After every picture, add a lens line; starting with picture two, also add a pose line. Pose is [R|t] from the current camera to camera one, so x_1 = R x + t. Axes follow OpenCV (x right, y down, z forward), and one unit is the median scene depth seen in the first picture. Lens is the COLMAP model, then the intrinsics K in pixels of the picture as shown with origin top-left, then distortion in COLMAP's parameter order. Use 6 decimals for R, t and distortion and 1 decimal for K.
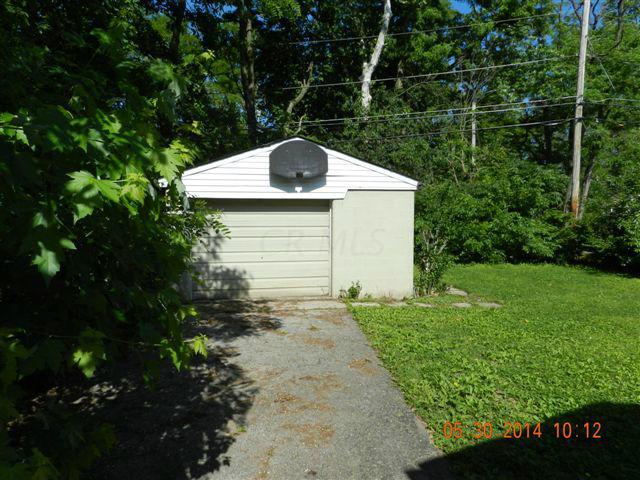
lens RADIAL K [[427.6, 0, 320.0], [0, 427.6, 240.0], [0, 0, 1]] dist [0.020506, -0.002348]
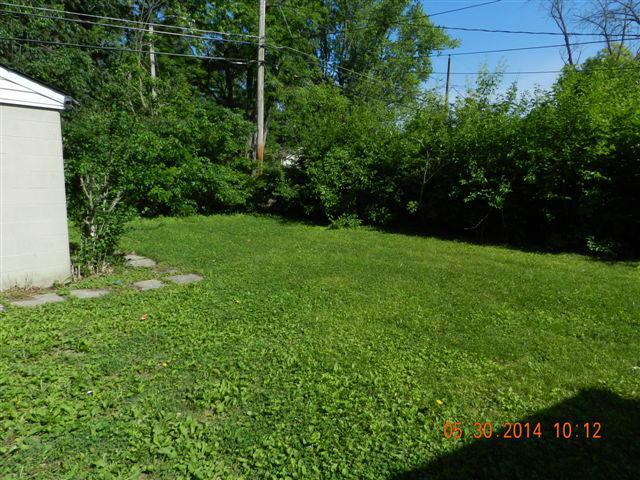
lens RADIAL K [[427.6, 0, 320.0], [0, 427.6, 240.0], [0, 0, 1]] dist [0.020506, -0.002348]
pose [[0.764910, -0.083168, 0.638745, 0.071054], [0.003858, 0.992203, 0.124570, -0.004820], [-0.644125, -0.092820, 0.759267, 0.201958]]
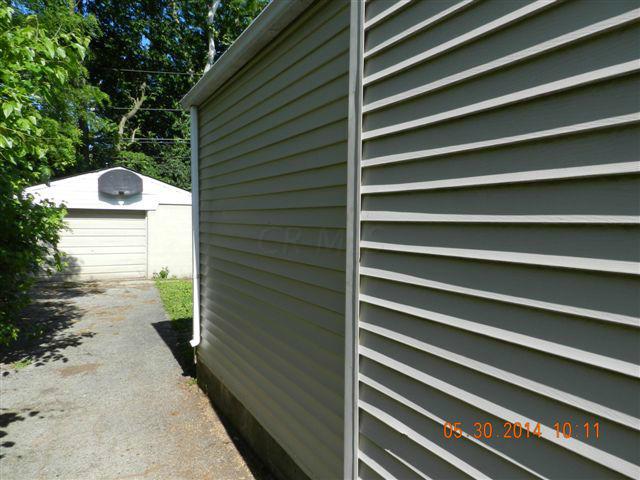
lens RADIAL K [[427.6, 0, 320.0], [0, 427.6, 240.0], [0, 0, 1]] dist [0.020506, -0.002348]
pose [[0.941135, 0.000796, 0.338030, 0.063734], [0.001516, 0.999977, -0.006577, 0.011762], [-0.338028, 0.006702, 0.941112, -0.406268]]
